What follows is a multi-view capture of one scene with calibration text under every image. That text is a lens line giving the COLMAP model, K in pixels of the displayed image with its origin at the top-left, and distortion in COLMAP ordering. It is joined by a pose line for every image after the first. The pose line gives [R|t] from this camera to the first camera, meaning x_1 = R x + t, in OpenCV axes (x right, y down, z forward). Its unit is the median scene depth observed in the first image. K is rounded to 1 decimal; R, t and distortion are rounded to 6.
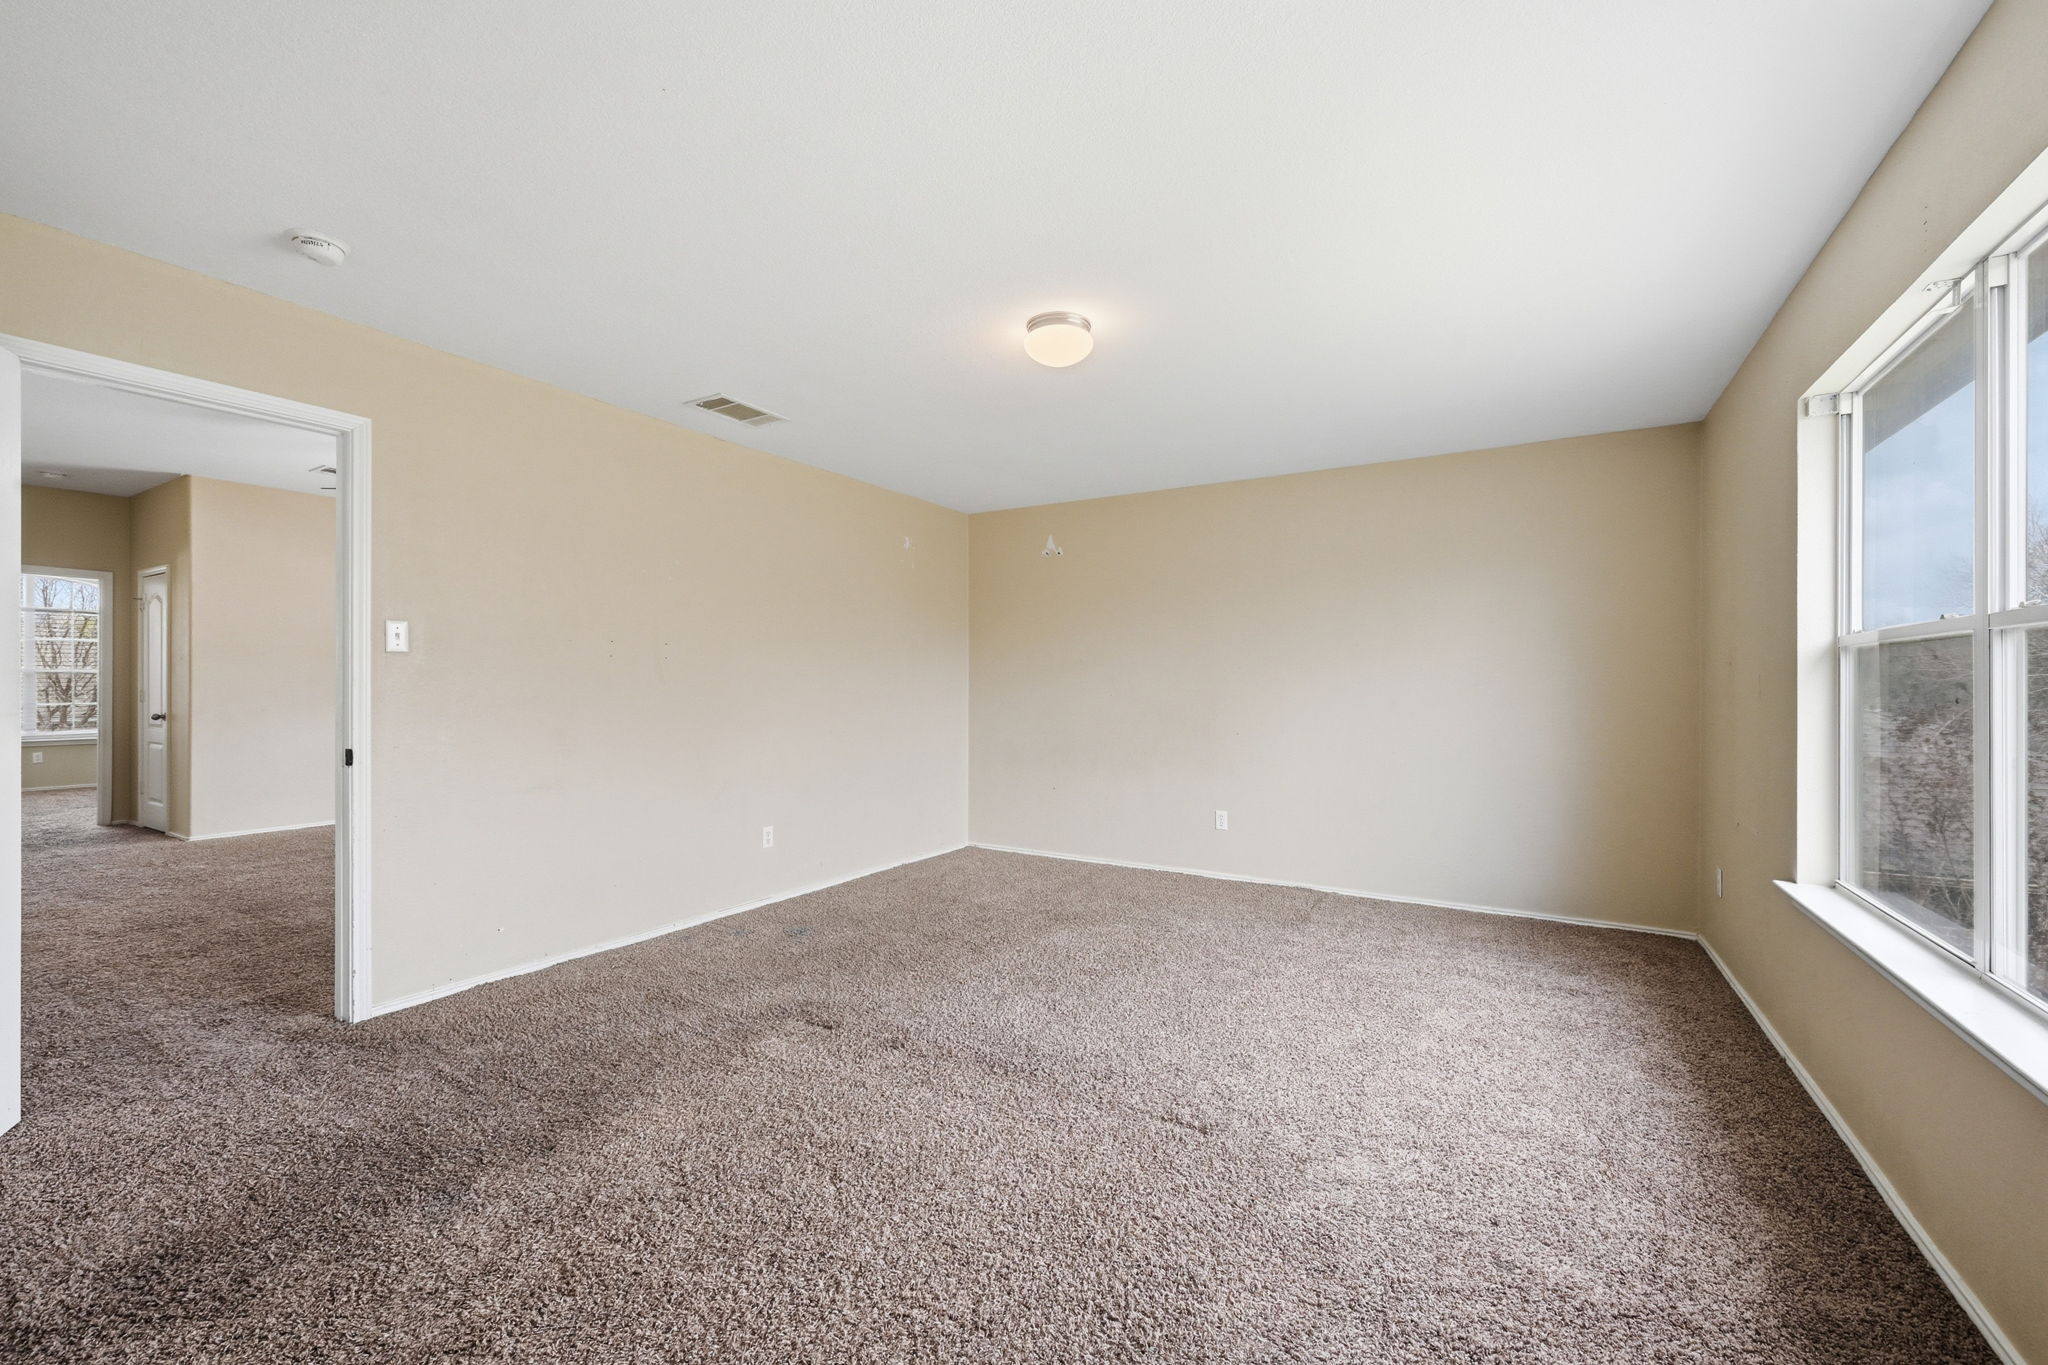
lens RADIAL K [[825.3, 0, 1024.0], [0, 825.3, 682.5], [0, 0, 1]] dist [0.000093, -0.000092]
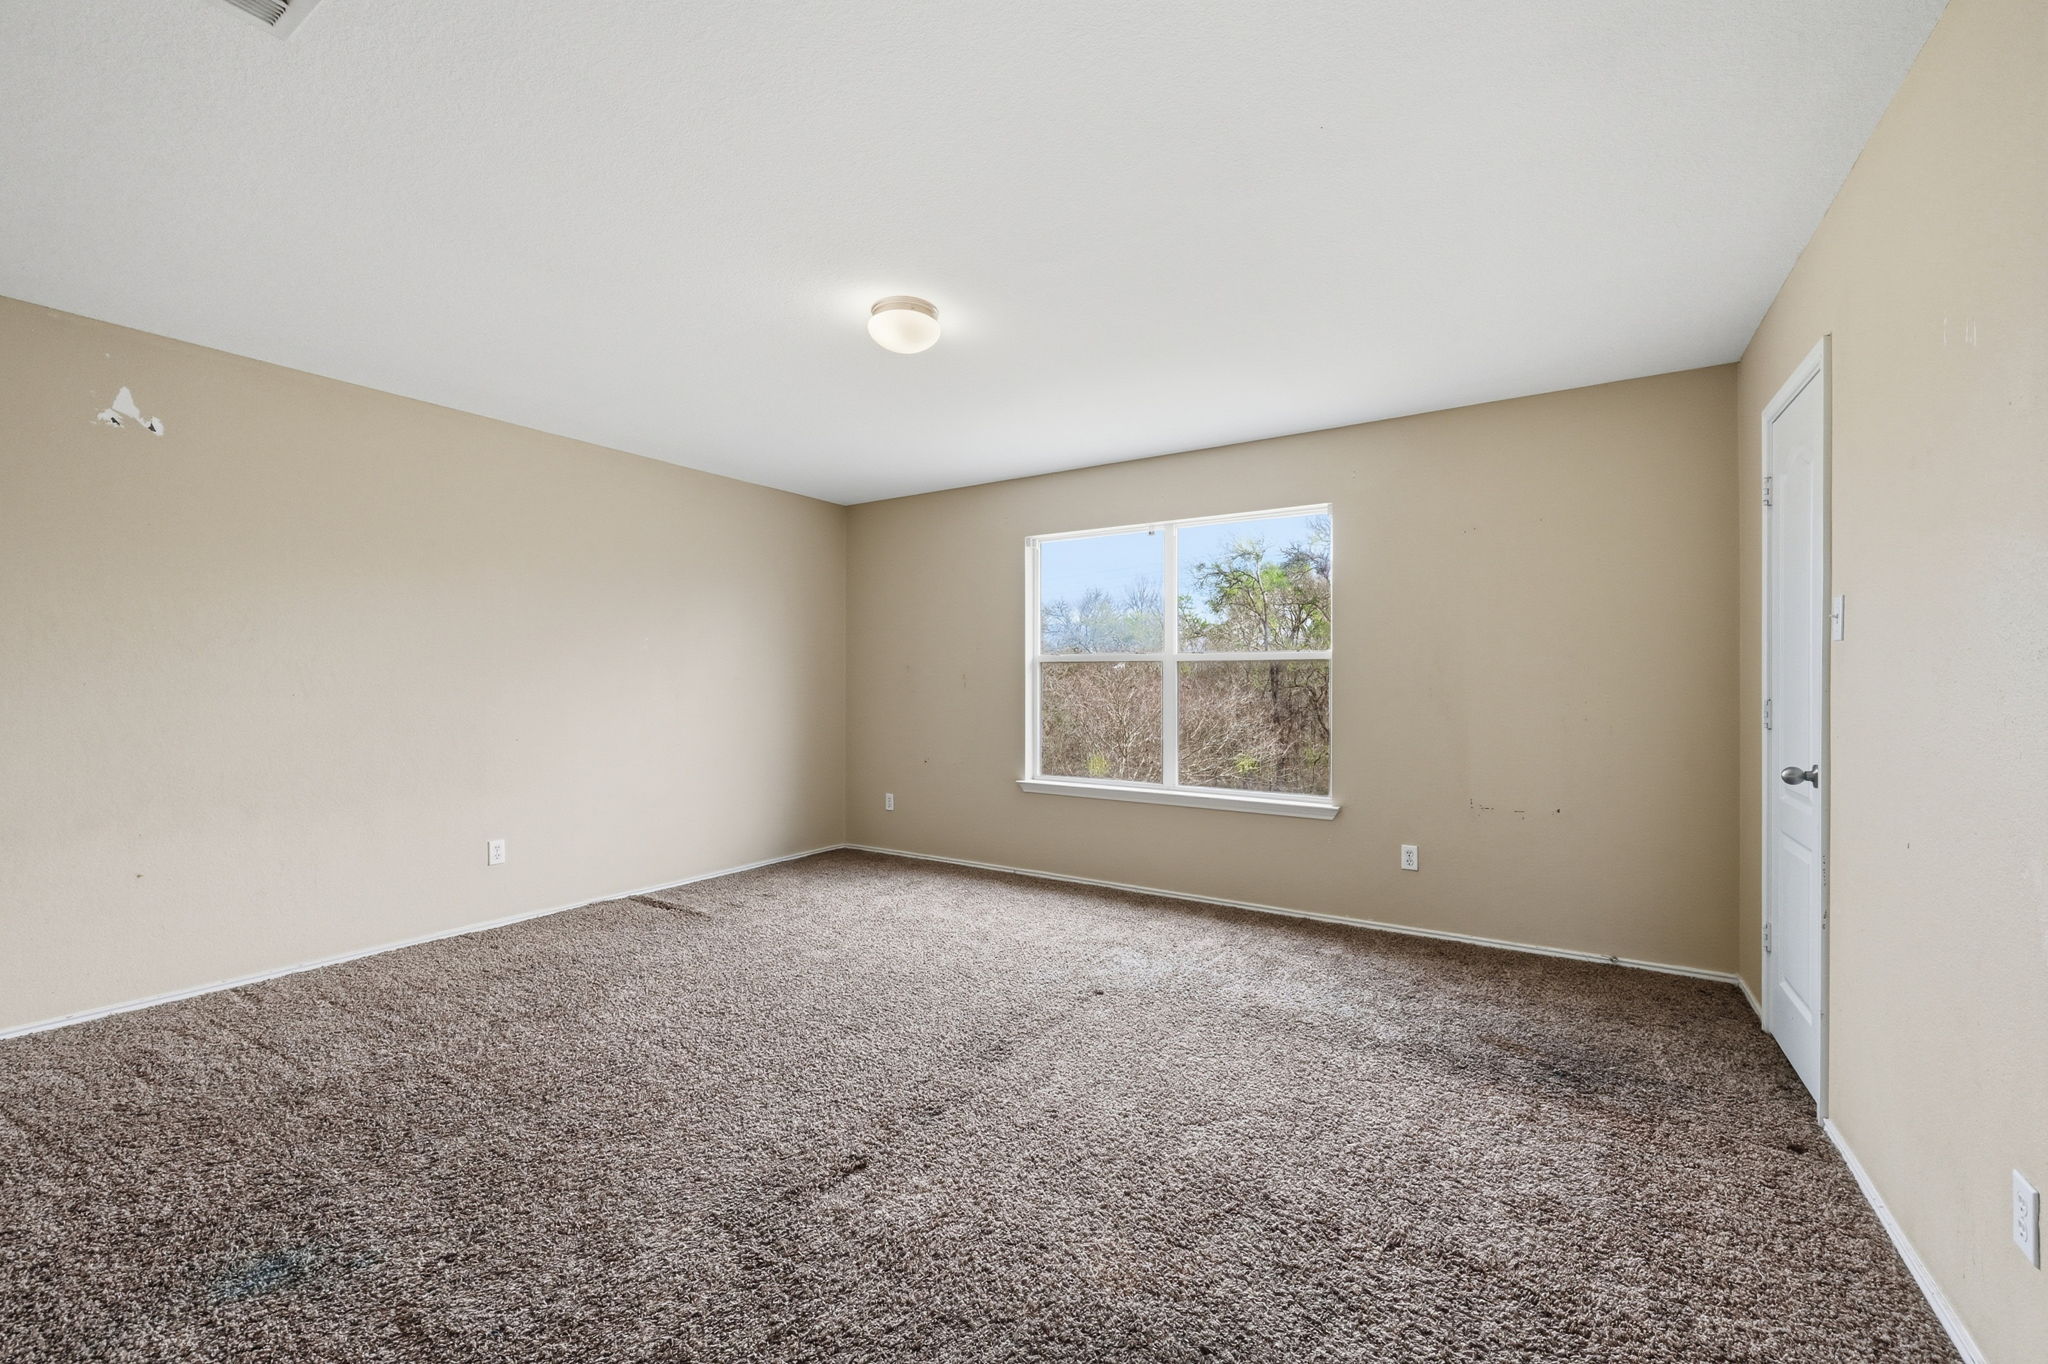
lens RADIAL K [[825.3, 0, 1024.0], [0, 825.3, 682.0], [0, 0, 1]] dist [0.000093, -0.000092]
pose [[0.025559, 0.000383, 0.999673, -0.893899], [-0.005555, 0.999985, -0.000241, 0.005034], [-0.999658, -0.005547, 0.025561, 0.807480]]
